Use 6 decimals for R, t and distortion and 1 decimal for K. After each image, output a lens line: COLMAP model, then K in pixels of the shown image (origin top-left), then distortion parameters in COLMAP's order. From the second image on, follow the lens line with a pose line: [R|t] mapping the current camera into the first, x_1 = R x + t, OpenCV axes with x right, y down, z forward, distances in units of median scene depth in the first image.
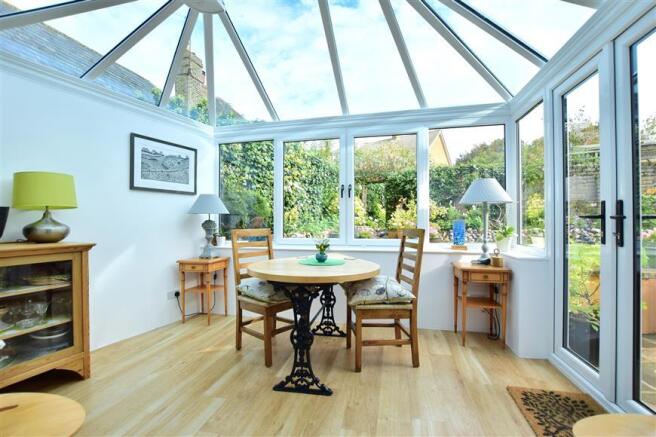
lens RADIAL K [[299.4, 0, 330.9], [0, 299.4, 219.9], [0, 0, 1]] dist [-0.000978, 0.000057]
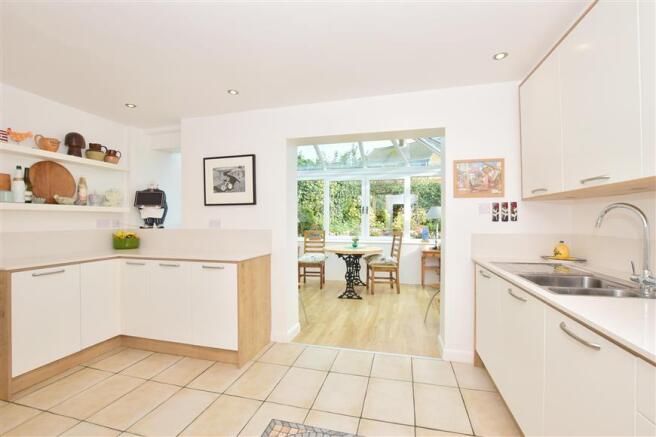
lens RADIAL K [[299.4, 0, 325.5], [0, 299.4, 220.3], [0, 0, 1]] dist [-0.000978, 0.000057]
pose [[0.998938, 0.003719, -0.045933, -0.142750], [-0.003256, 0.999943, 0.010148, -0.069670], [0.045968, -0.009988, 0.998893, -1.114183]]
